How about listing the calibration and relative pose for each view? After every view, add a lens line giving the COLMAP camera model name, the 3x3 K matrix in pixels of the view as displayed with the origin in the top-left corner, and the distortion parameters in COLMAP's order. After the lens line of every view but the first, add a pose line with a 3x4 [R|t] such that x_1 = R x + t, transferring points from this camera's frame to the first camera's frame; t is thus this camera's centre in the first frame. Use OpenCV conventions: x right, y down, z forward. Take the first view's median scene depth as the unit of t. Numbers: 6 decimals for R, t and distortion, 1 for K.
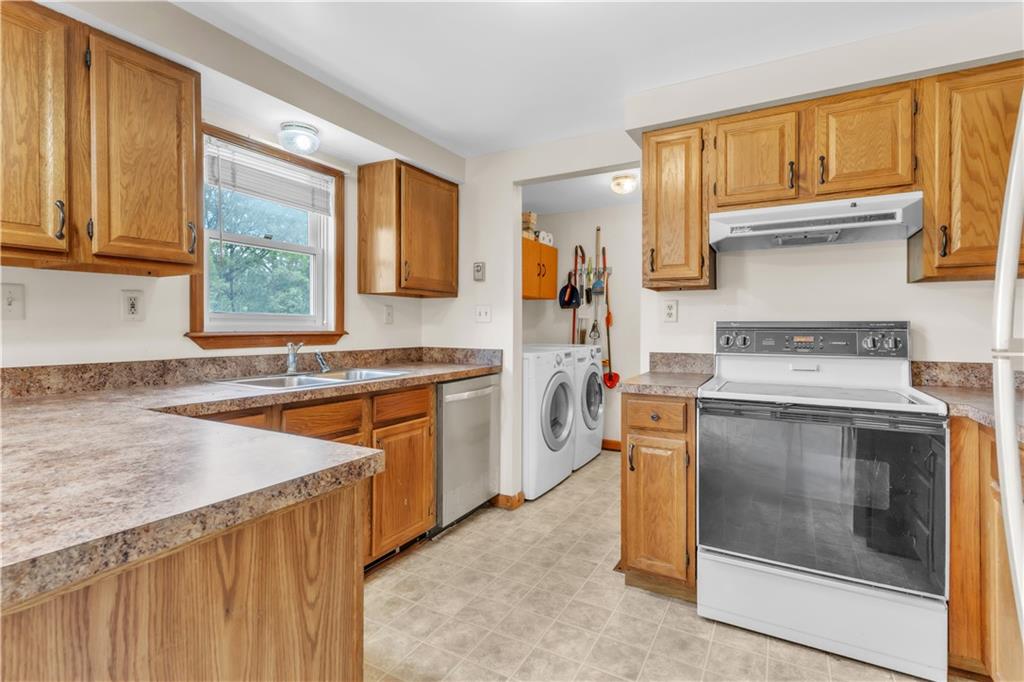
lens RADIAL K [[490.1, 0, 513.1], [0, 490.1, 329.7], [0, 0, 1]] dist [0.002104, 0.000162]
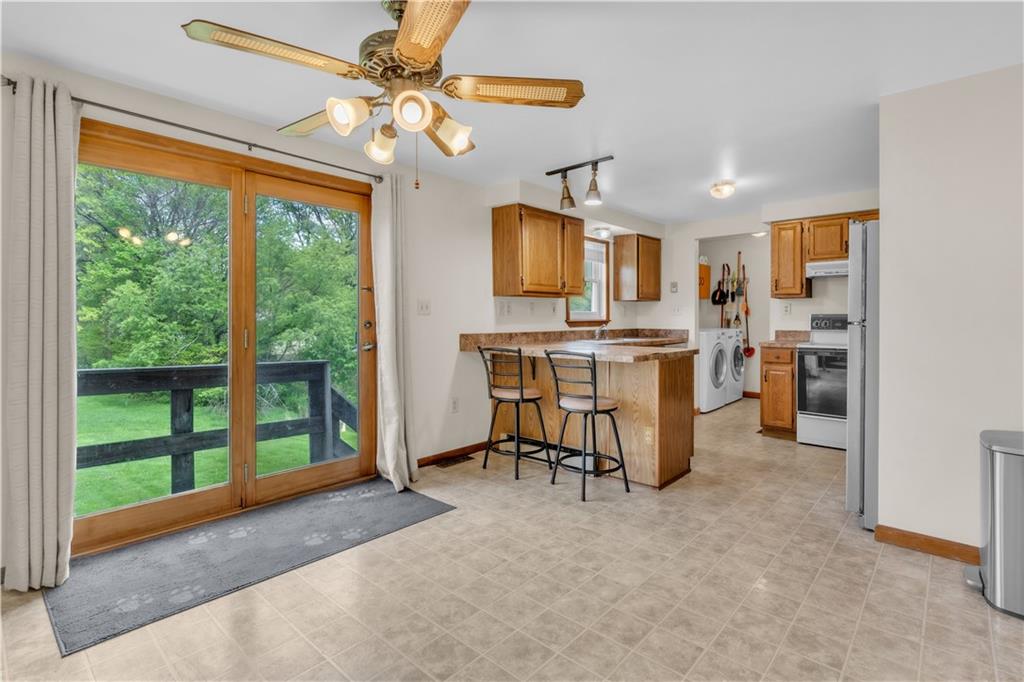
lens RADIAL K [[498.3, 0, 509.1], [0, 498.3, 320.7], [0, 0, 1]] dist [-0.000432, -0.000166]
pose [[0.974117, -0.001047, -0.226042, -0.199832], [0.001532, 0.999997, 0.001973, 0.001769], [0.226039, -0.002269, 0.974116, -0.768846]]
